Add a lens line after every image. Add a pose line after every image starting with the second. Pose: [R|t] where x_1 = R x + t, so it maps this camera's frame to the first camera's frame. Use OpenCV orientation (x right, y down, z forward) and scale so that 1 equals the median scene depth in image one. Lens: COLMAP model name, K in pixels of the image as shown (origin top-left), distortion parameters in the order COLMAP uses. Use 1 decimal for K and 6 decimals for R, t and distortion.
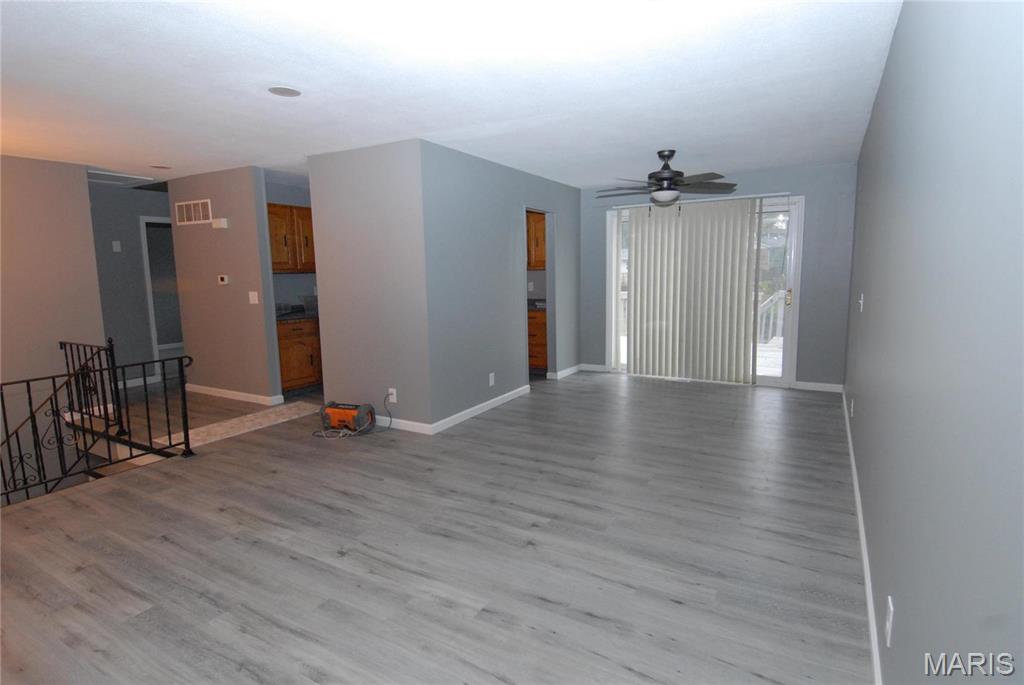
lens RADIAL K [[530.3, 0, 514.8], [0, 530.3, 338.3], [0, 0, 1]] dist [0.053283, -0.058643]
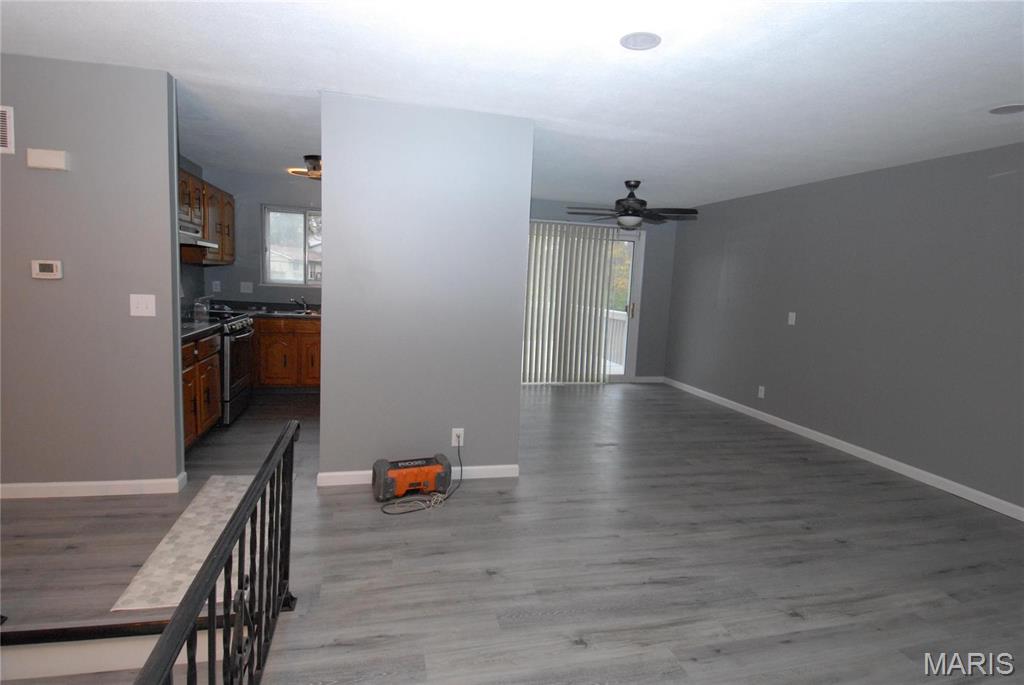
lens RADIAL K [[530.3, 0, 514.8], [0, 530.3, 338.3], [0, 0, 1]] dist [0.053283, -0.058643]
pose [[0.711985, -0.029598, 0.701571, -0.740520], [0.032594, 0.999427, 0.009086, -0.042167], [-0.701438, 0.016398, 0.712542, 0.410619]]
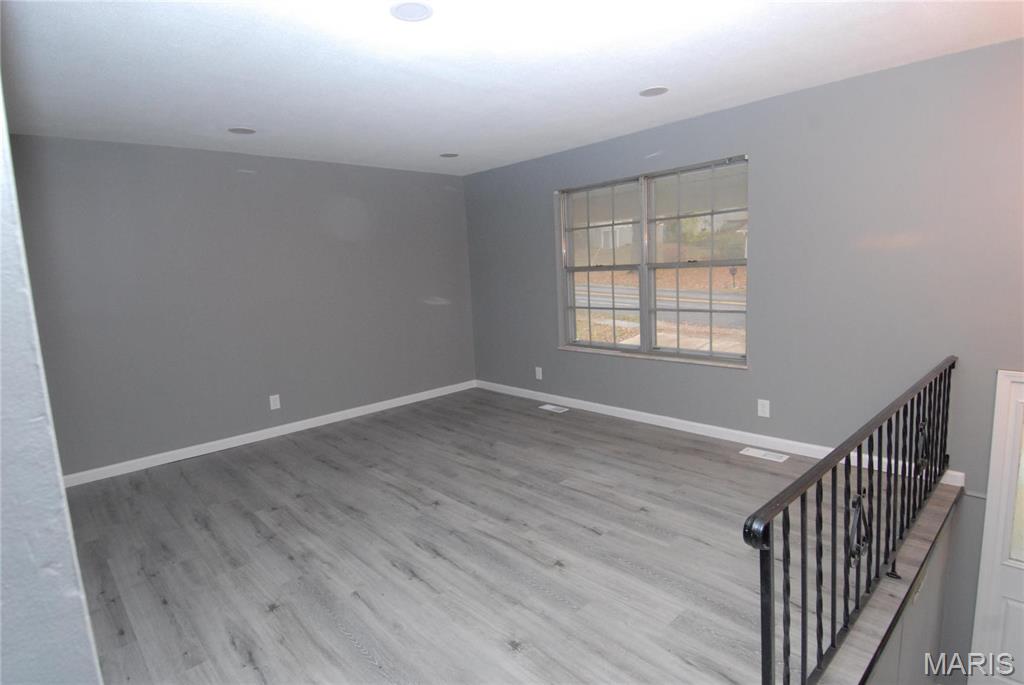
lens RADIAL K [[530.3, 0, 514.8], [0, 530.3, 338.3], [0, 0, 1]] dist [0.053283, -0.058643]
pose [[-0.955848, 0.023572, 0.292916, -0.509566], [0.102022, 0.961397, 0.255553, -0.149592], [-0.275584, 0.274153, -0.921354, 1.168457]]
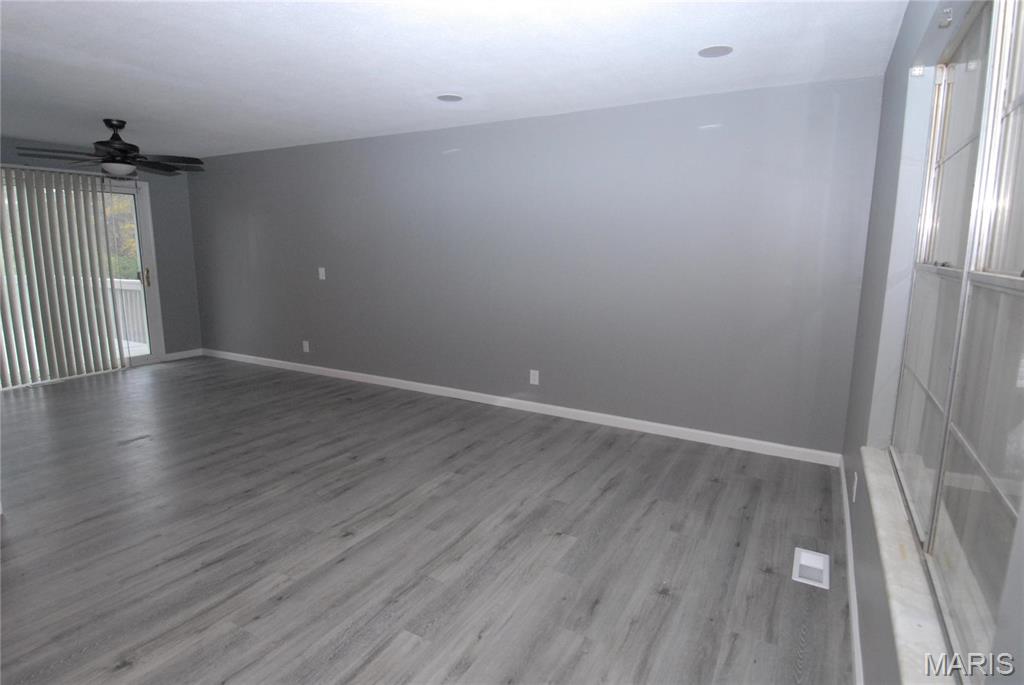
lens RADIAL K [[530.3, 0, 514.8], [0, 530.3, 338.3], [0, 0, 1]] dist [0.053283, -0.058643]
pose [[-0.009392, -0.149038, 0.988787, -0.742416], [0.120764, 0.981424, 0.149075, -0.038350], [-0.992637, 0.120810, 0.008781, 0.380318]]
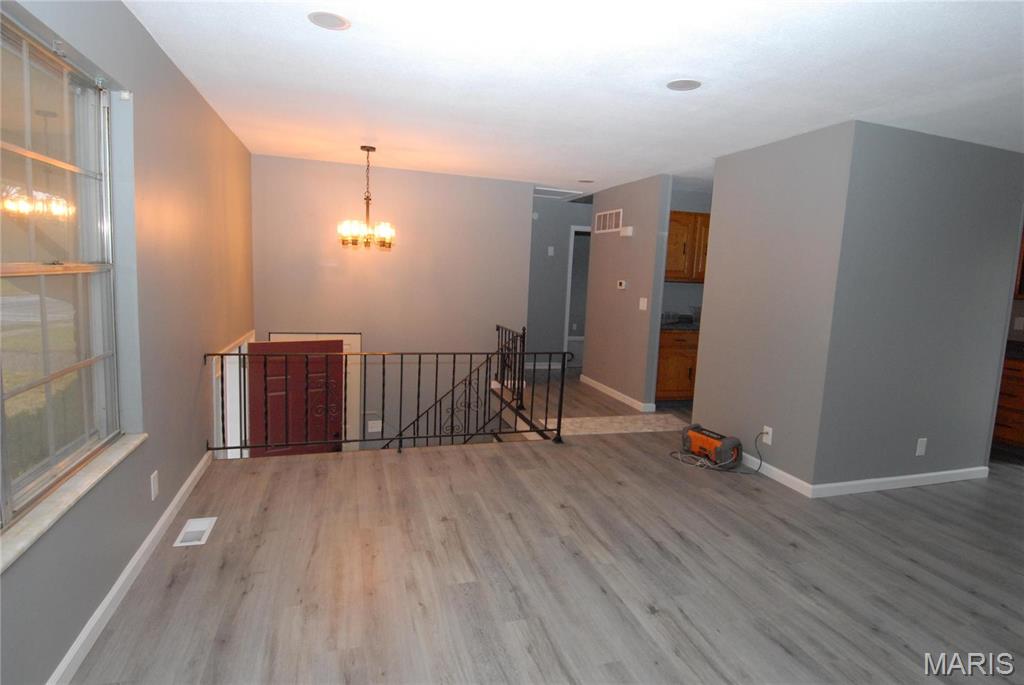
lens RADIAL K [[530.3, 0, 514.8], [0, 530.3, 338.3], [0, 0, 1]] dist [0.053283, -0.058643]
pose [[0.735020, 0.133635, -0.664746, 0.017062], [-0.145282, 0.988656, 0.038110, -0.017683], [0.662298, 0.068564, 0.746097, 0.107932]]
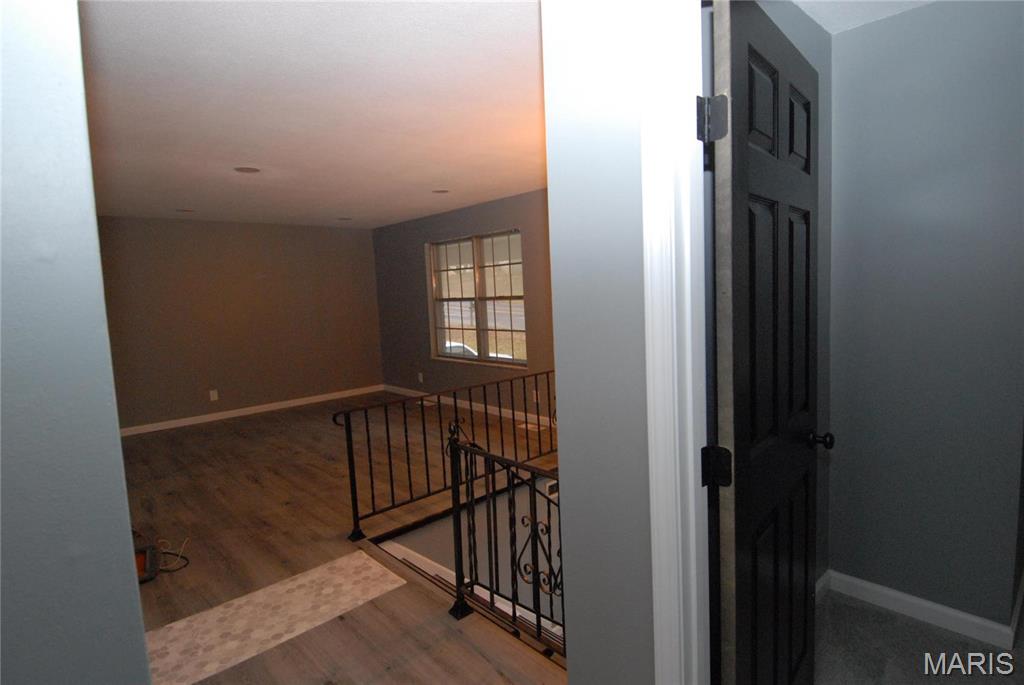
lens RADIAL K [[520.0, 0, 524.4], [0, 520.0, 345.0], [0, 0, 1]] dist [-0.000273, -0.010050]
pose [[-0.958447, 0.029913, 0.283699, -0.964745], [0.096636, 0.969734, 0.224225, -0.178061], [-0.268405, 0.242324, -0.932329, 1.425489]]
